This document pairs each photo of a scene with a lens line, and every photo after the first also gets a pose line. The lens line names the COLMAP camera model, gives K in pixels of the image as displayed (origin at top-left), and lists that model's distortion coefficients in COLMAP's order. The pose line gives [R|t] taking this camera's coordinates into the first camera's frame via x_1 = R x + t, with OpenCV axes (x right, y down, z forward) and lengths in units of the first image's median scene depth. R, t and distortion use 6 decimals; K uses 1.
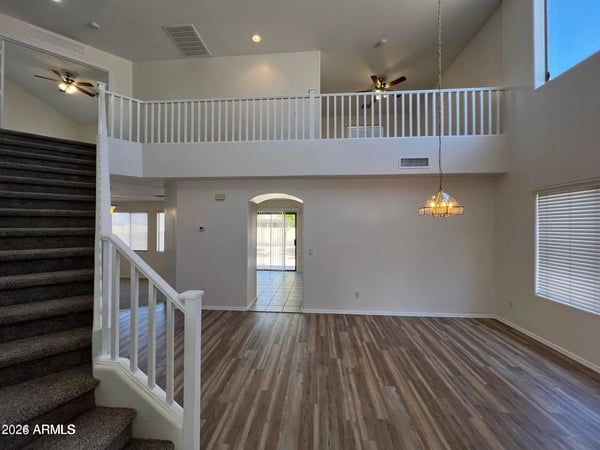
lens RADIAL K [[241.4, 0, 295.8], [0, 241.4, 225.0], [0, 0, 1]] dist [-0.000249, -0.000588]
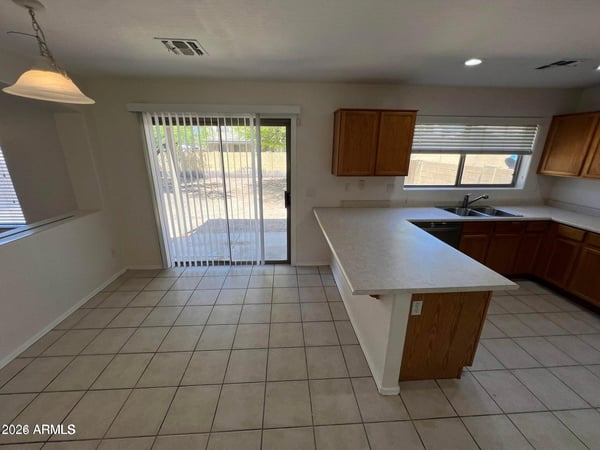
lens RADIAL K [[241.4, 0, 297.2], [0, 241.4, 223.0], [0, 0, 1]] dist [-0.000249, -0.000588]
pose [[0.990062, -0.051670, 0.130799, -0.090328], [0.007762, 0.948718, 0.316028, -0.039660], [-0.140421, -0.311872, 0.939690, 1.300078]]
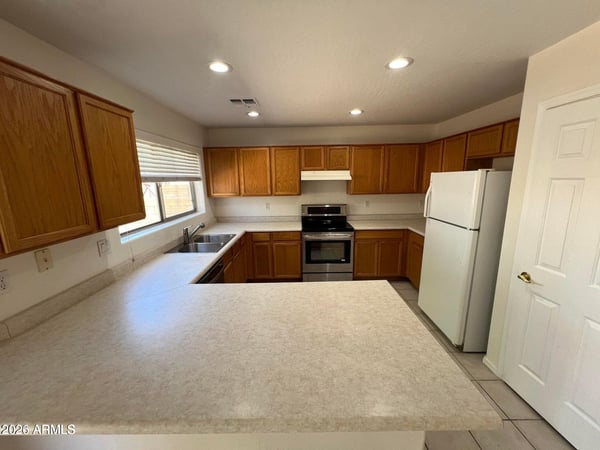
lens RADIAL K [[241.4, 0, 298.5], [0, 241.4, 223.8], [0, 0, 1]] dist [-0.000249, -0.000588]
pose [[-0.081328, -0.202559, 0.975887, -0.108103], [0.000041, 0.979130, 0.203235, -0.016633], [-0.996687, 0.016569, -0.079622, 1.827119]]
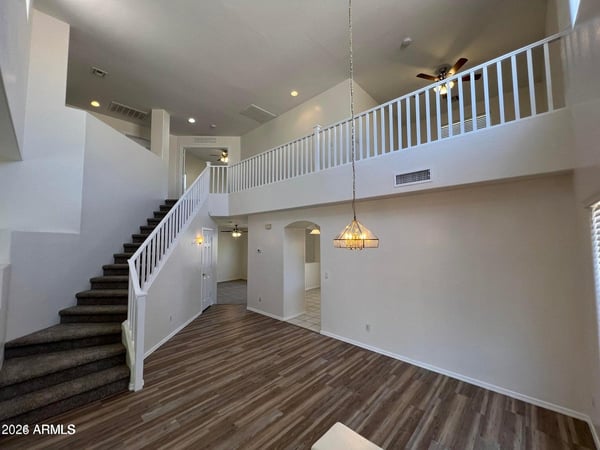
lens RADIAL K [[241.4, 0, 295.8], [0, 241.4, 222.0], [0, 0, 1]] dist [-0.000249, -0.000588]
pose [[0.775973, -0.052923, -0.628542, 0.724259], [0.013740, 0.997656, -0.067038, -0.058230], [0.630617, 0.043383, 0.774881, 0.114059]]
